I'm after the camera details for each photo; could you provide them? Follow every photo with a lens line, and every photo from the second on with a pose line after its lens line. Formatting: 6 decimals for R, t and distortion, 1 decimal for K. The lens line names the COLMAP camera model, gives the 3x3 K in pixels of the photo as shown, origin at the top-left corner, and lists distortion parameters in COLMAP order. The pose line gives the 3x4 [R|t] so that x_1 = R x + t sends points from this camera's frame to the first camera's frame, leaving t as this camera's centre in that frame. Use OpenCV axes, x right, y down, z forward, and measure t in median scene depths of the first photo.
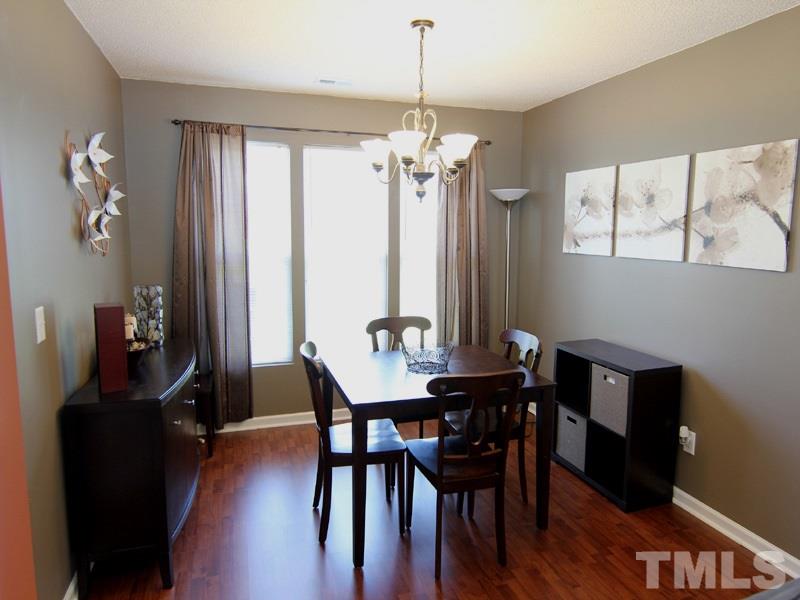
lens RADIAL K [[527.8, 0, 397.1], [0, 527.8, 285.7], [0, 0, 1]] dist [-0.001324, 0.004183]
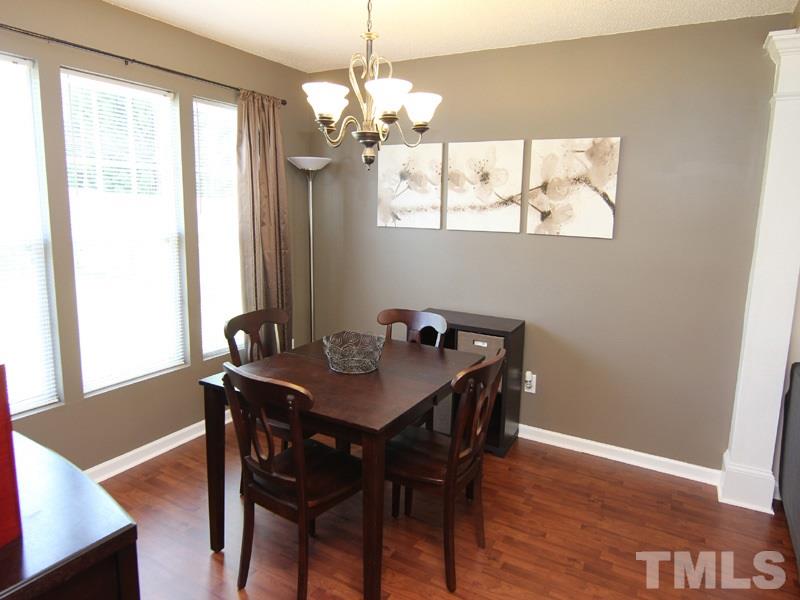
lens RADIAL K [[527.8, 0, 418.2], [0, 527.8, 278.5], [0, 0, 1]] dist [-0.001324, 0.004183]
pose [[0.729410, -0.089166, 0.678241, -0.411476], [0.059689, 0.995983, 0.066745, -0.034794], [-0.681468, -0.008201, 0.731802, 0.291849]]
